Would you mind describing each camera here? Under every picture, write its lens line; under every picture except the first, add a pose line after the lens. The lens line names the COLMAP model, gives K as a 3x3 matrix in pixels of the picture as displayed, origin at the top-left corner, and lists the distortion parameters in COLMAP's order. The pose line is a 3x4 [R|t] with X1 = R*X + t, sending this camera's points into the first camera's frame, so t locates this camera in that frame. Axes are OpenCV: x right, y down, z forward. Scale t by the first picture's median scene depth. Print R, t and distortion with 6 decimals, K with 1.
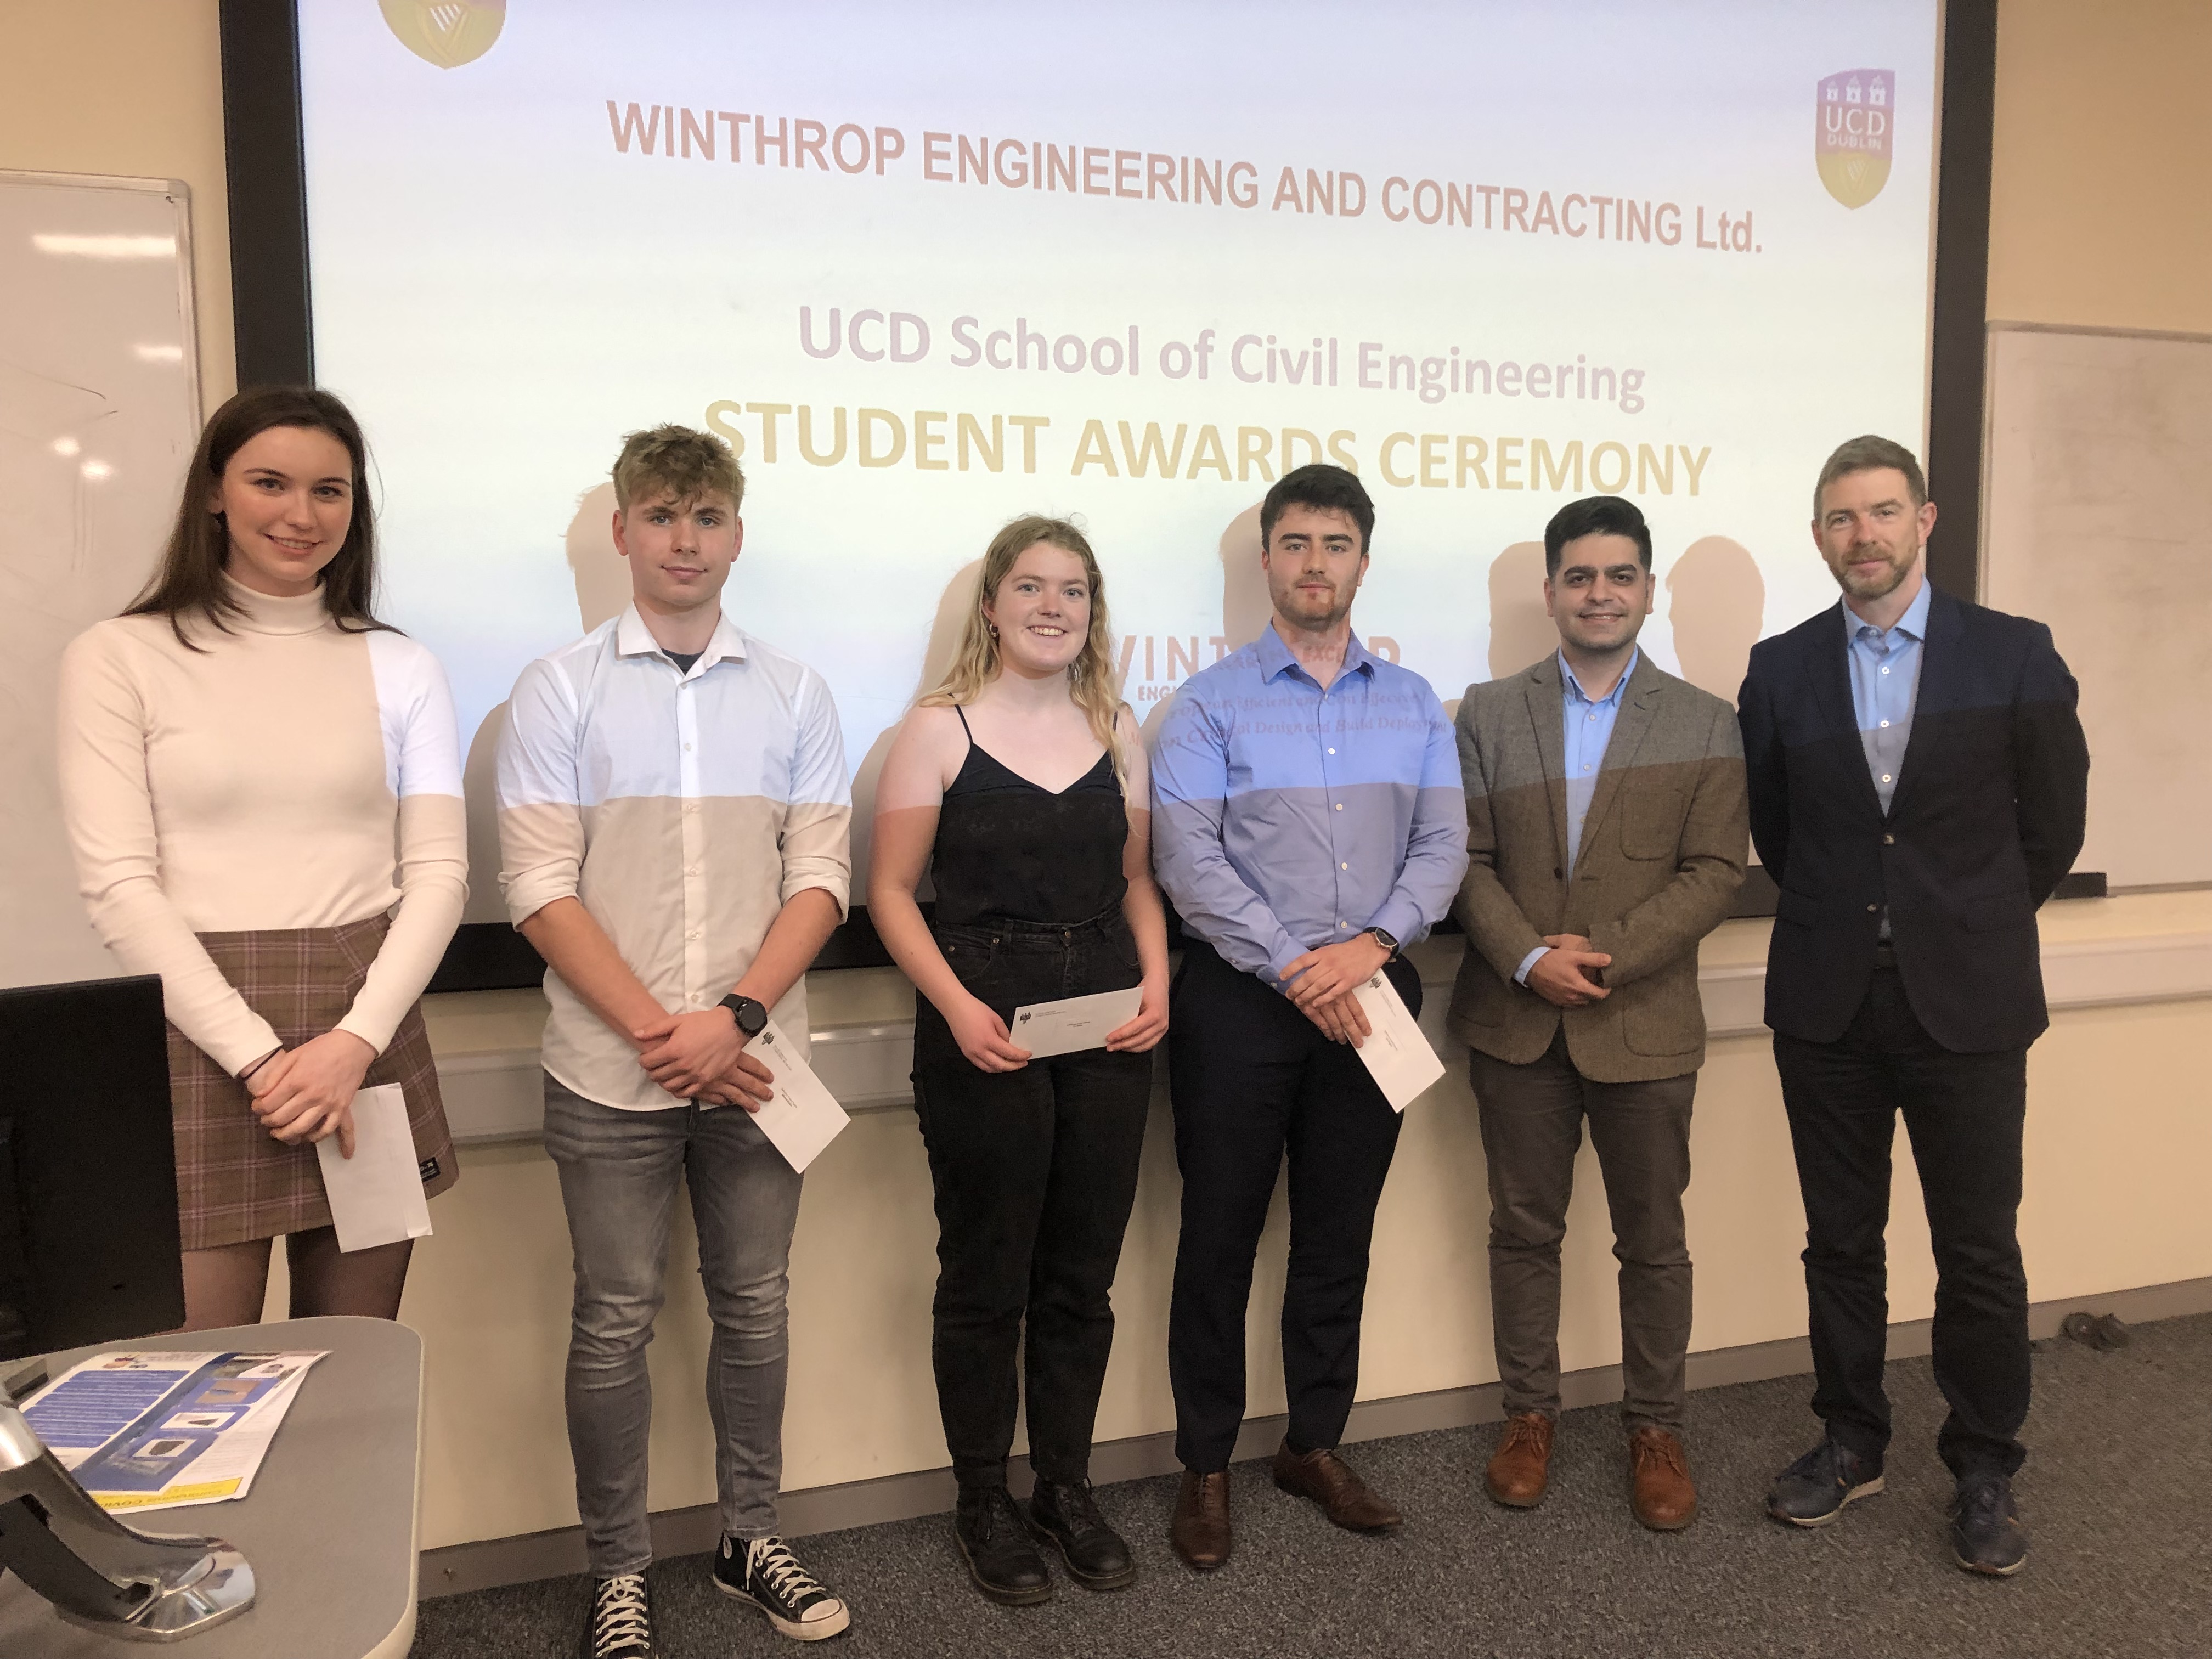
lens RADIAL K [[1896.6, 0, 1102.8], [0, 1896.6, 810.6], [0, 0, 1]] dist [0.012666, 0.001786]
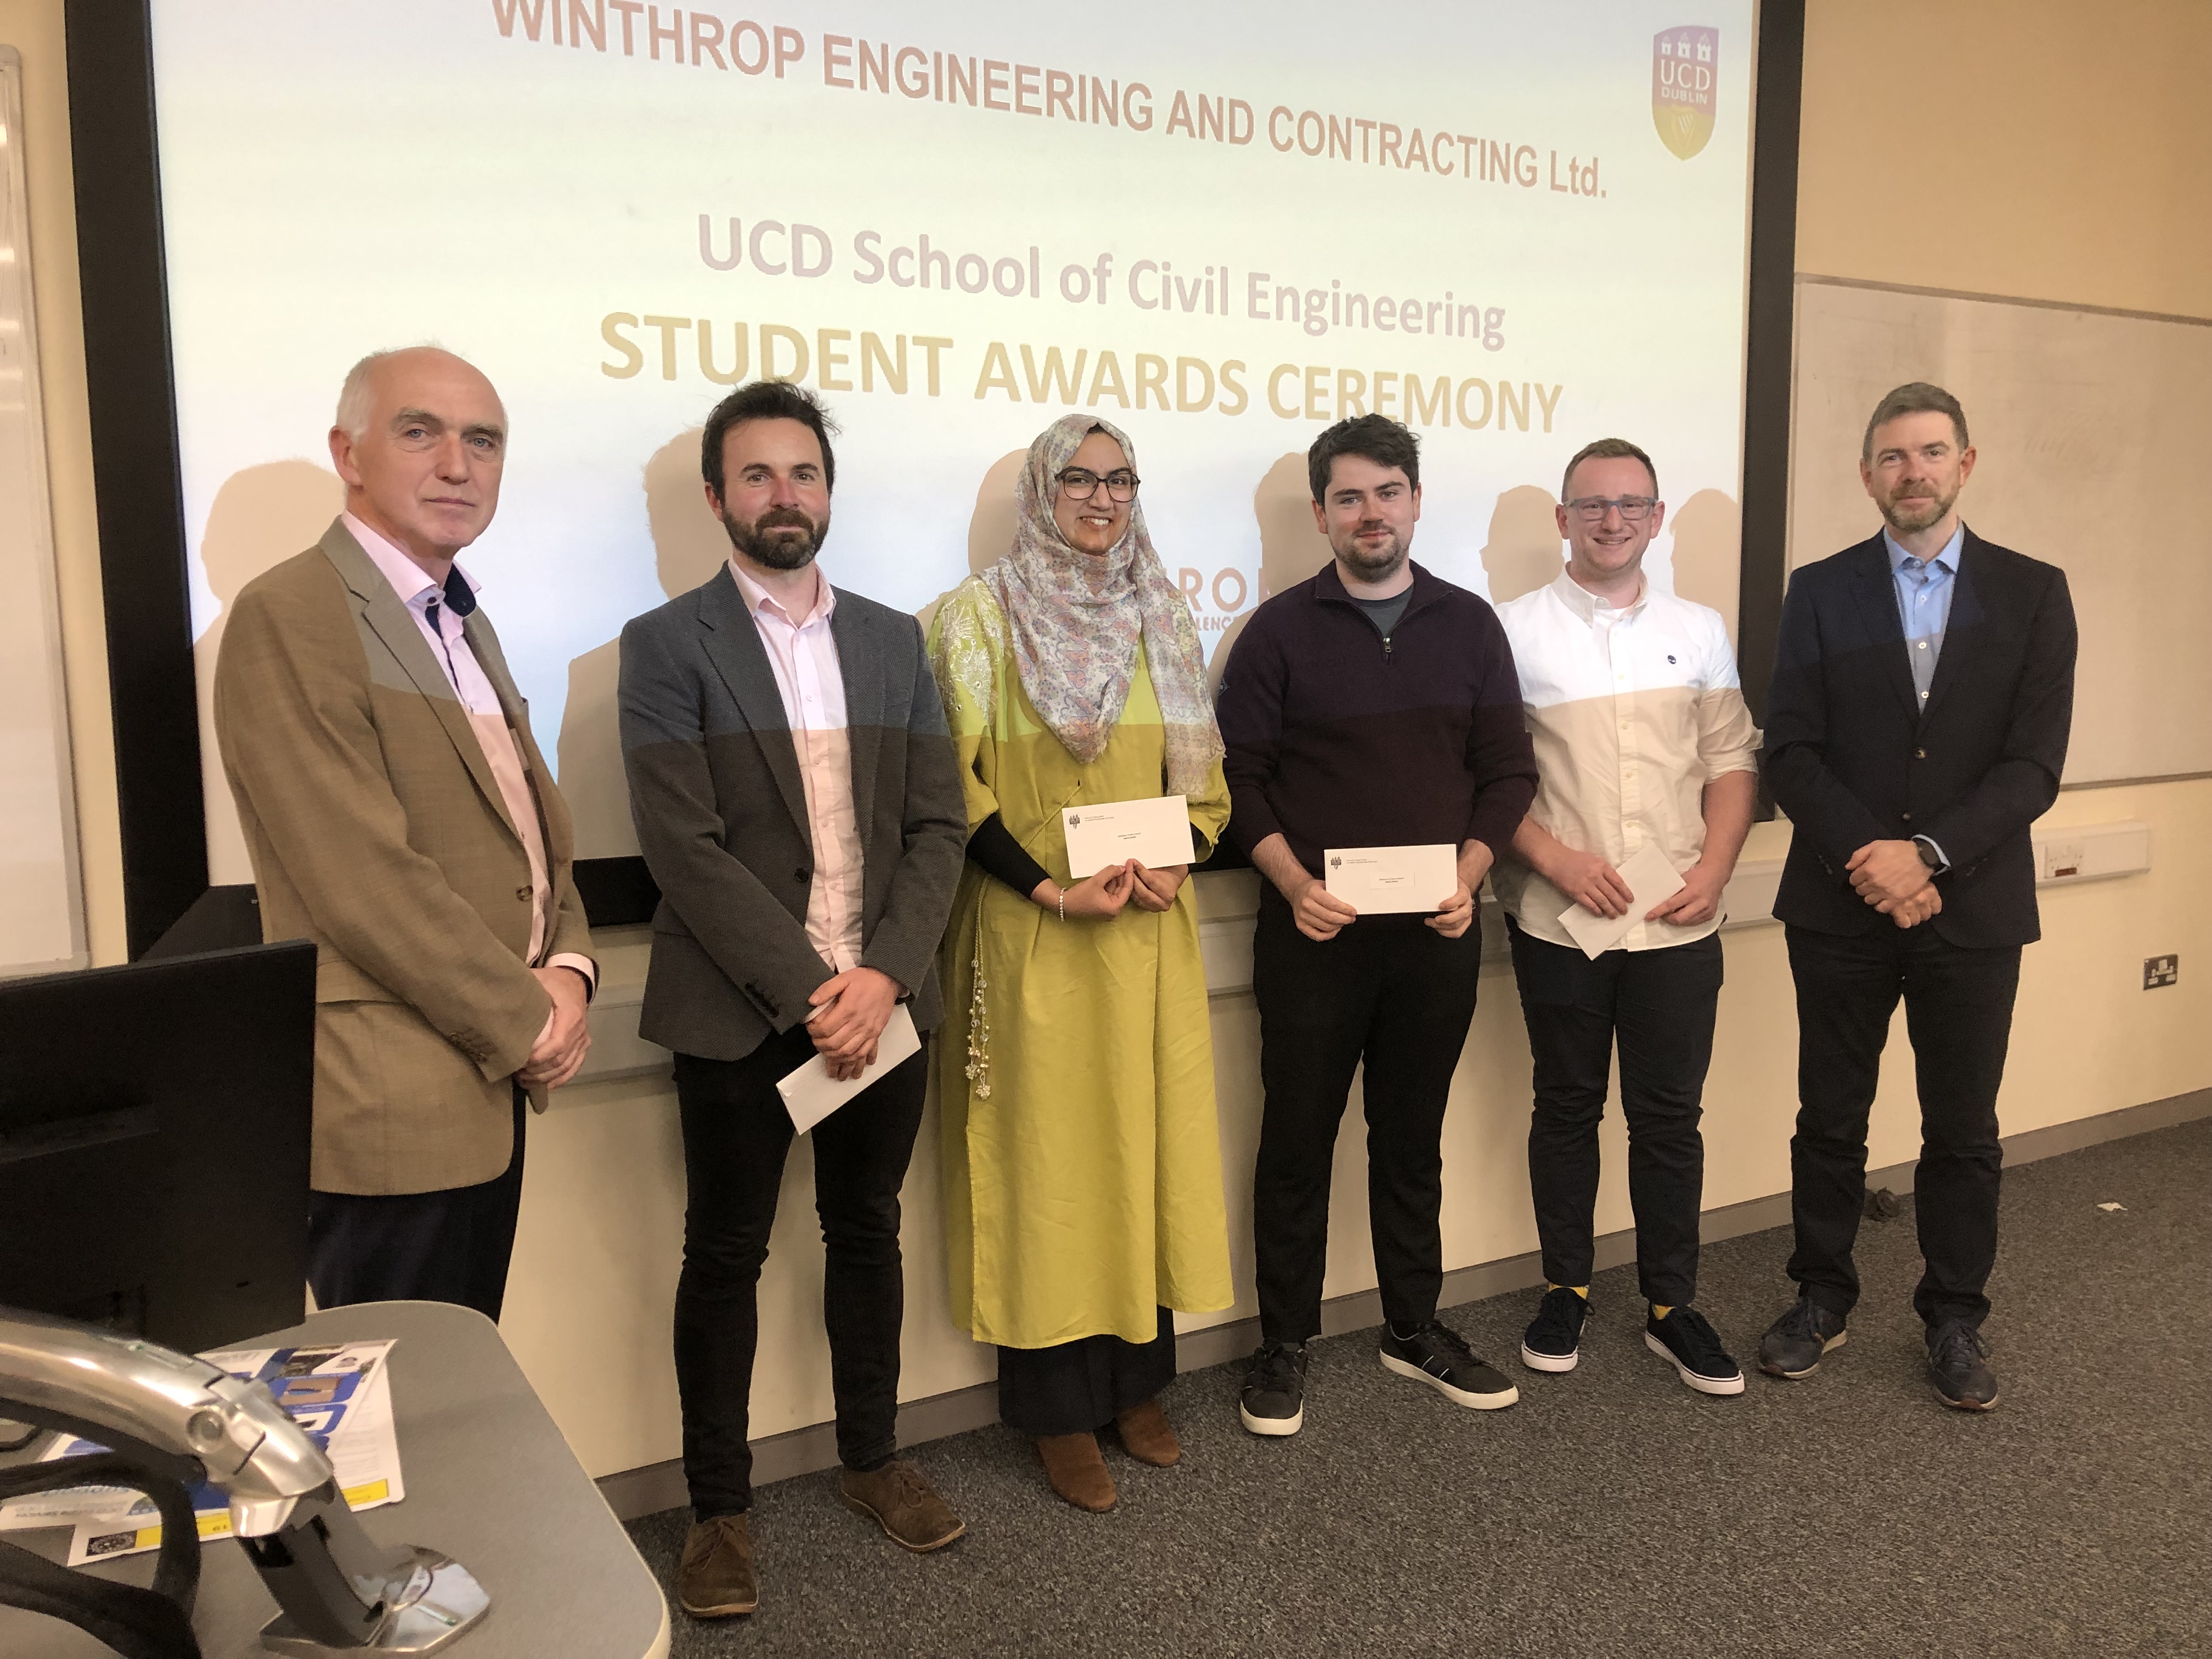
lens RADIAL K [[1896.6, 0, 1090.0], [0, 1896.6, 810.2], [0, 0, 1]] dist [0.012666, 0.001786]
pose [[0.981467, -0.021196, 0.190454, -0.146692], [0.014660, 0.999256, 0.035663, 0.000248], [-0.191068, -0.032210, 0.981048, 0.023870]]
